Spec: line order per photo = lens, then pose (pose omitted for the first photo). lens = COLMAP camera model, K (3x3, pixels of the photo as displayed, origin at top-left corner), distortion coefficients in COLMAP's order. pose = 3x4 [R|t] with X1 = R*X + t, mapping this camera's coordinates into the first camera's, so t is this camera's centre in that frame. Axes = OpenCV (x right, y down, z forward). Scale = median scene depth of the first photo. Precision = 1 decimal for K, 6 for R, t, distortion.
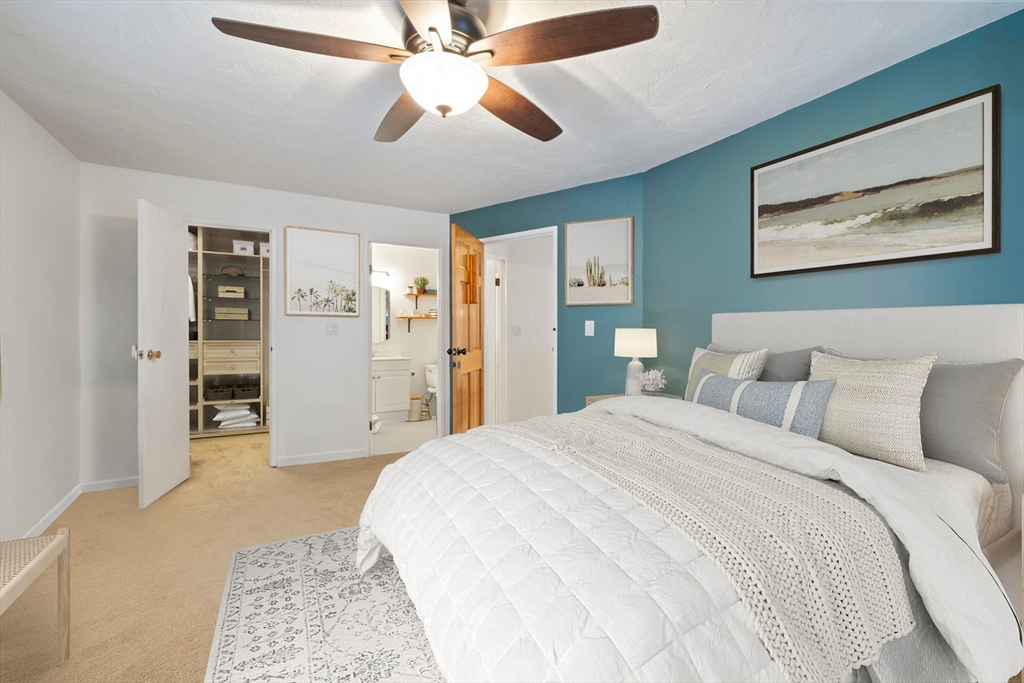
lens RADIAL K [[425.1, 0, 512.0], [0, 425.1, 326.4], [0, 0, 1]] dist [0.001120, -0.000229]
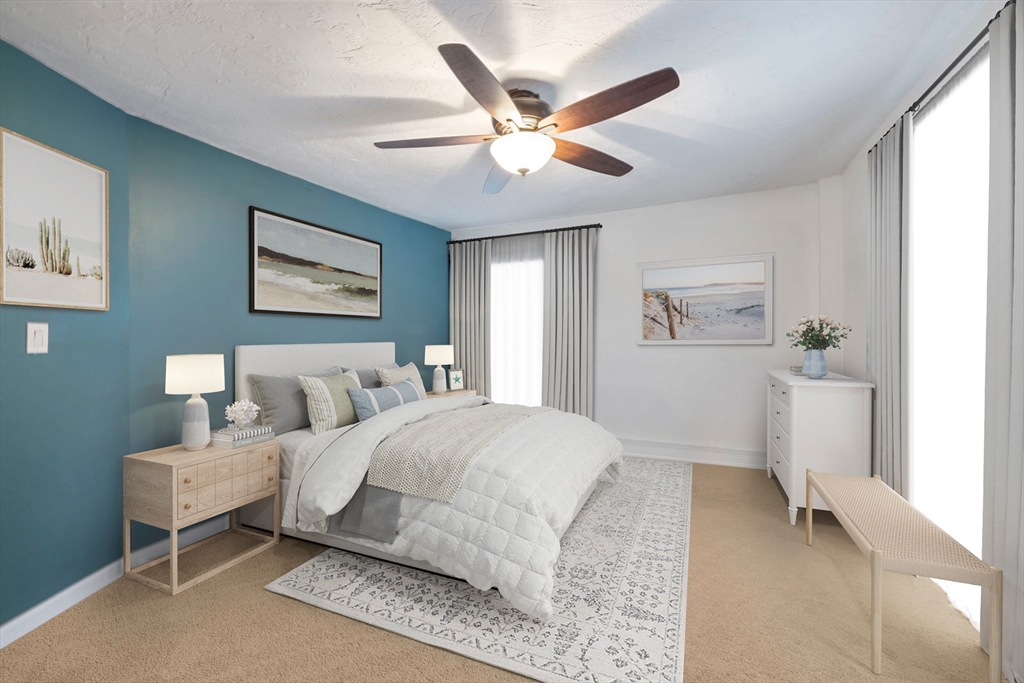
lens RADIAL K [[431.9, 0, 514.2], [0, 431.9, 347.7], [0, 0, 1]] dist [-0.000178, -0.000169]
pose [[-0.615202, 0.002944, 0.788364, -1.024889], [-0.000208, 0.999992, -0.003897, -0.005402], [-0.788369, -0.002562, -0.615197, 1.611563]]
